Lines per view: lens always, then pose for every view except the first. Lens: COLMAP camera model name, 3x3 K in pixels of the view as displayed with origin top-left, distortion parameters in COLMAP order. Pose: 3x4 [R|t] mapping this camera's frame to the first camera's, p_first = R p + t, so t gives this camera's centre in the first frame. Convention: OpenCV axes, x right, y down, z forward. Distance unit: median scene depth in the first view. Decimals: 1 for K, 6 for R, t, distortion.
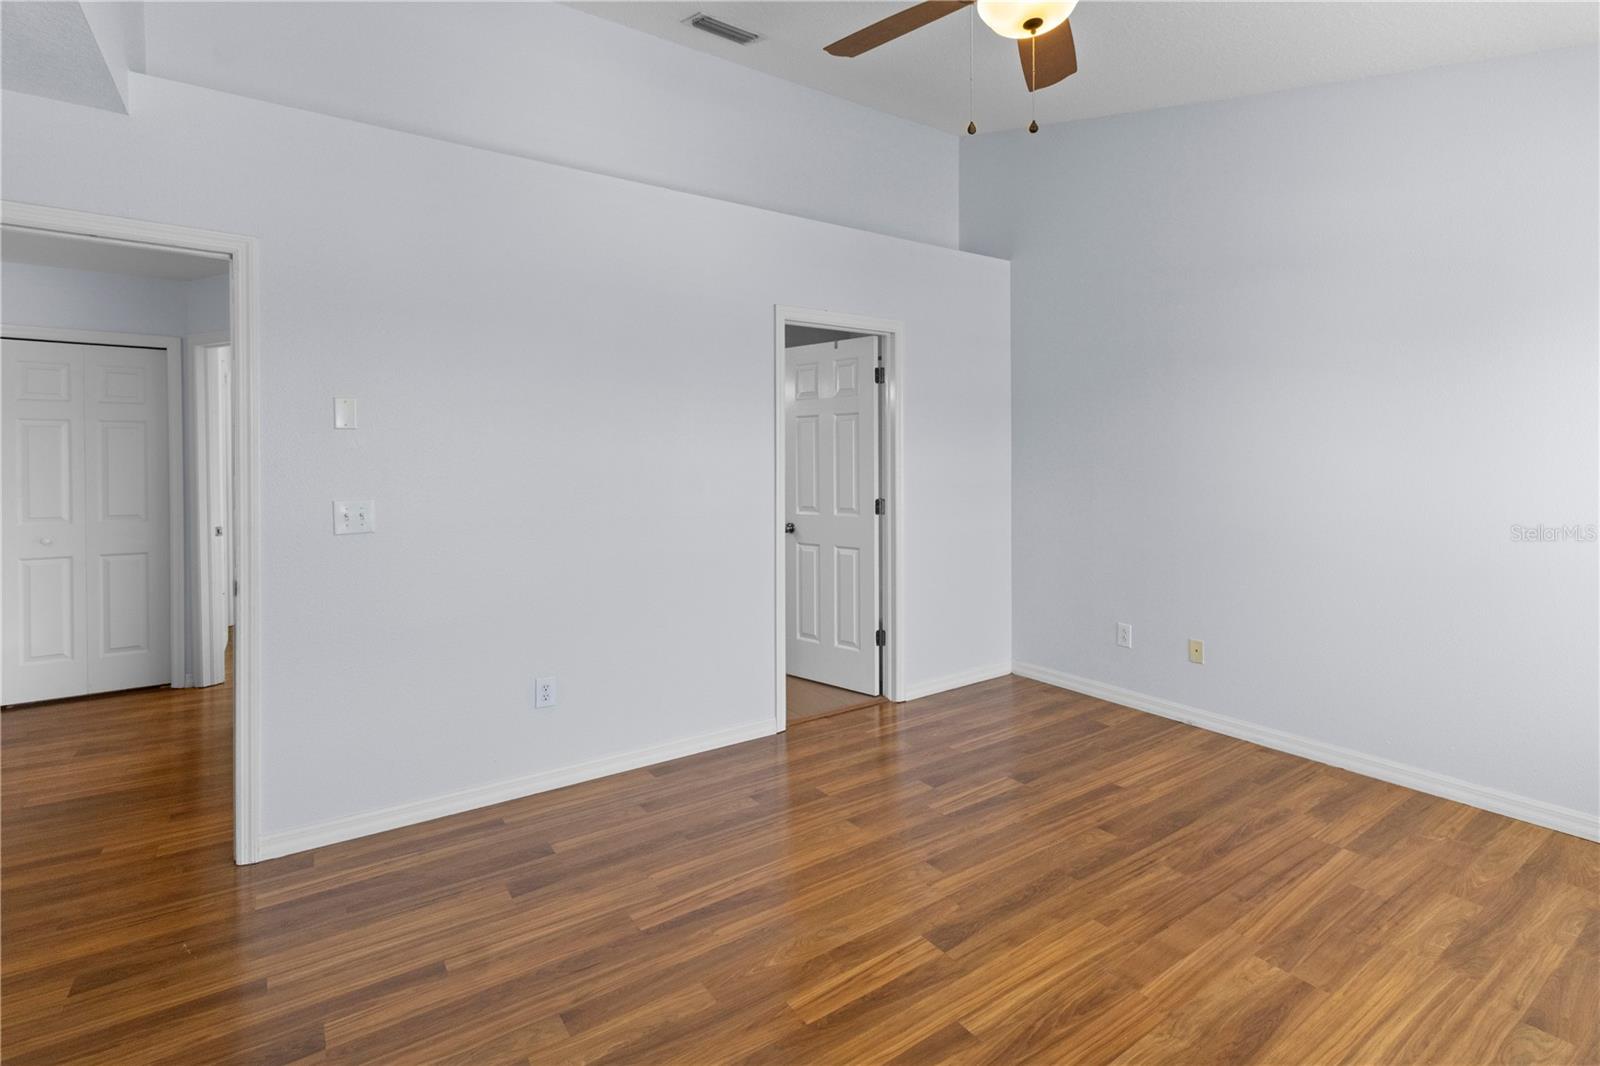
lens RADIAL K [[752.9, 0, 834.2], [0, 752.9, 456.8], [0, 0, 1]] dist [0.003535, 0.000300]
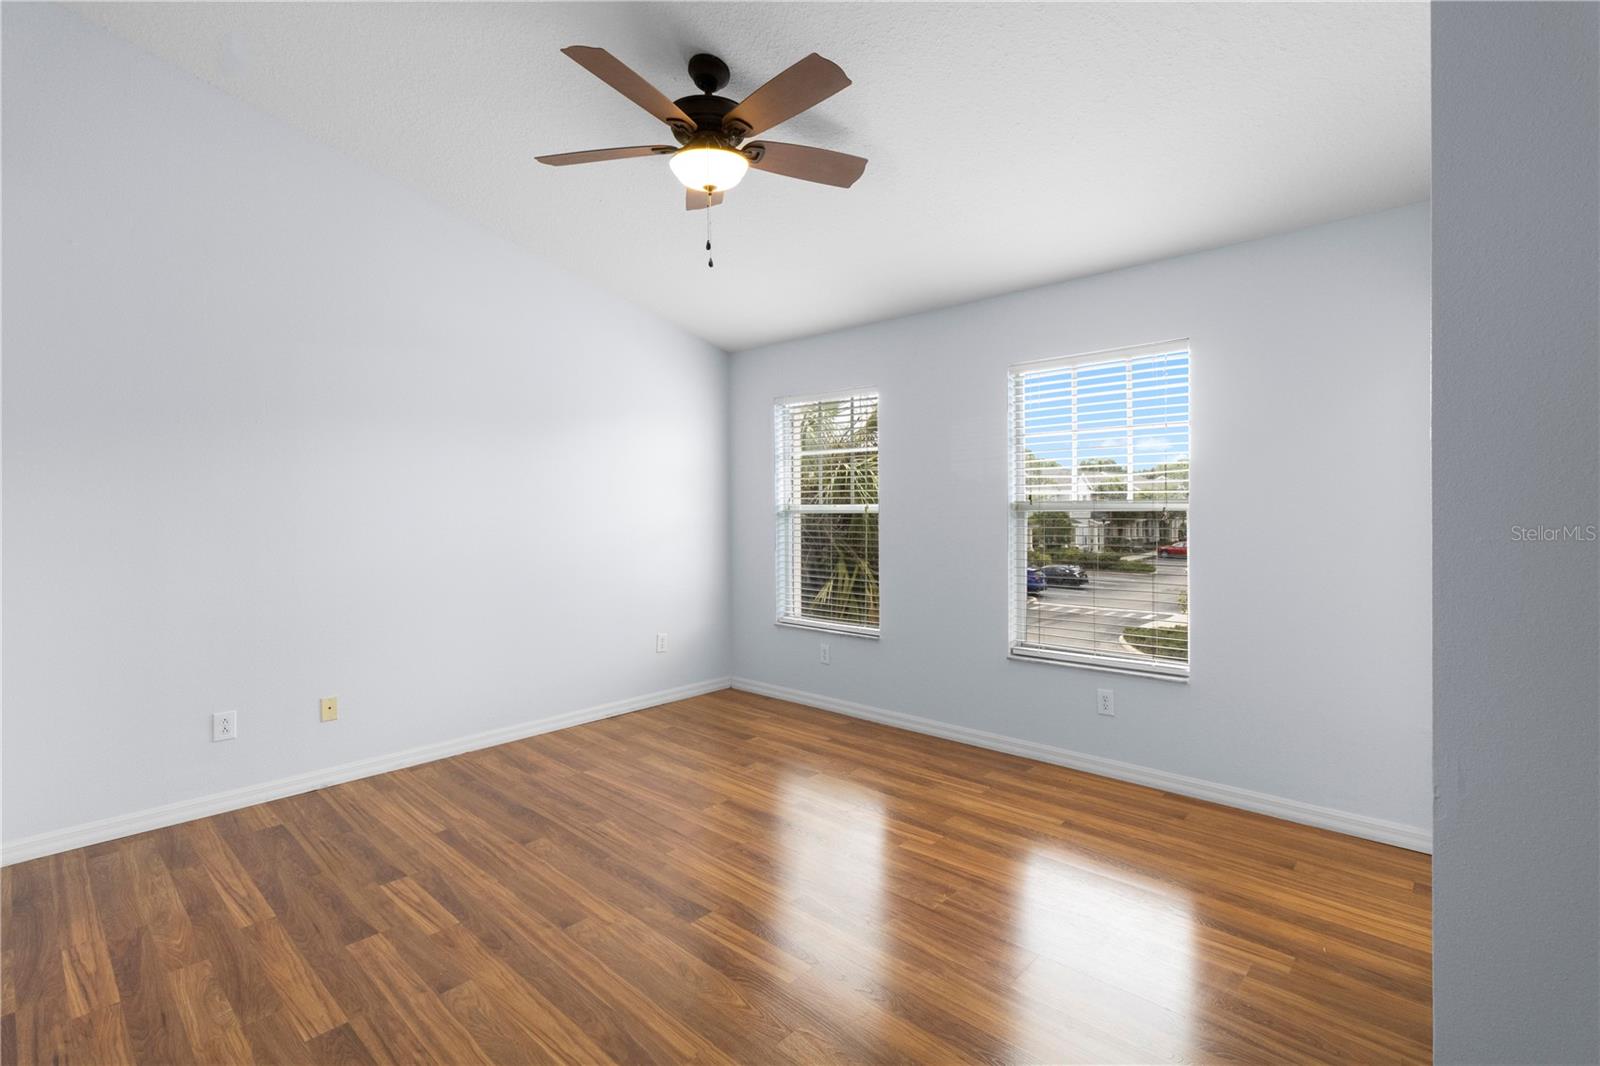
lens RADIAL K [[752.9, 0, 804.0], [0, 752.9, 519.3], [0, 0, 1]] dist [0.003535, 0.000300]
pose [[-0.204675, -0.009135, 0.978787, -0.825918], [0.001537, 0.999952, 0.009654, 0.011739], [-0.978829, 0.003480, -0.204651, 0.854063]]
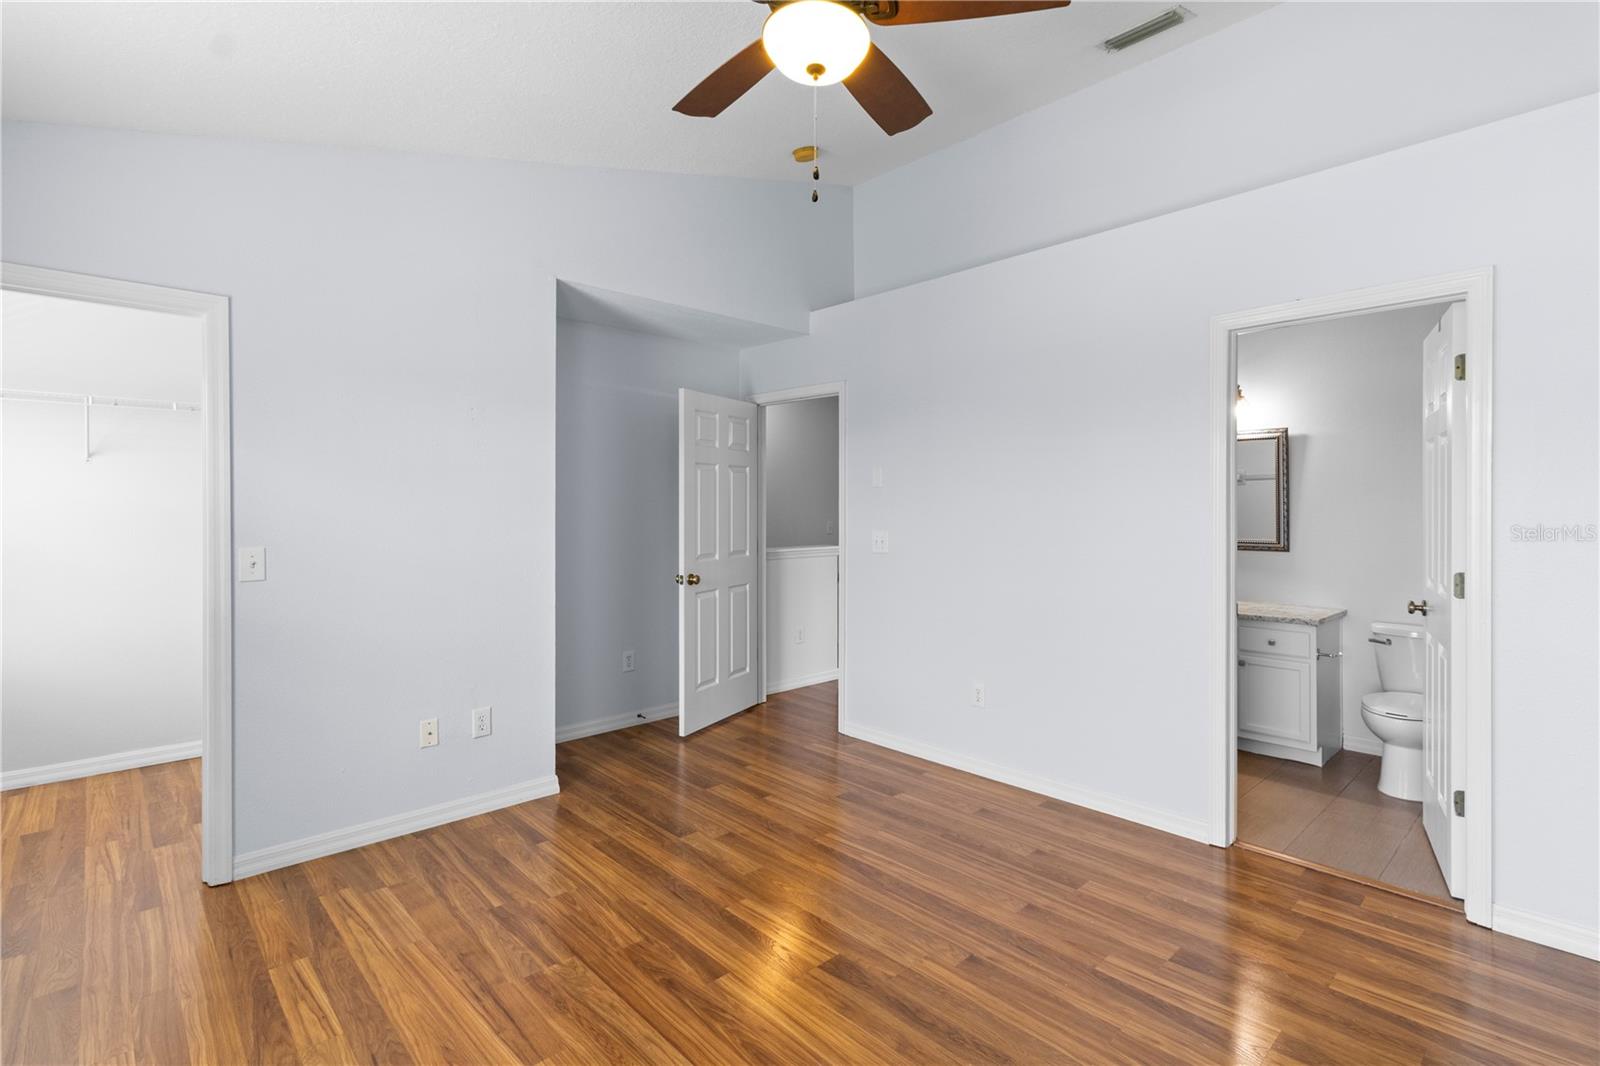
lens RADIAL K [[752.9, 0, 807.7], [0, 752.9, 523.1], [0, 0, 1]] dist [0.003535, 0.000300]
pose [[0.139617, 0.024925, -0.989892, 0.926248], [0.007794, 0.999625, 0.026270, -0.003543], [0.990175, -0.011383, 0.139370, 0.654127]]
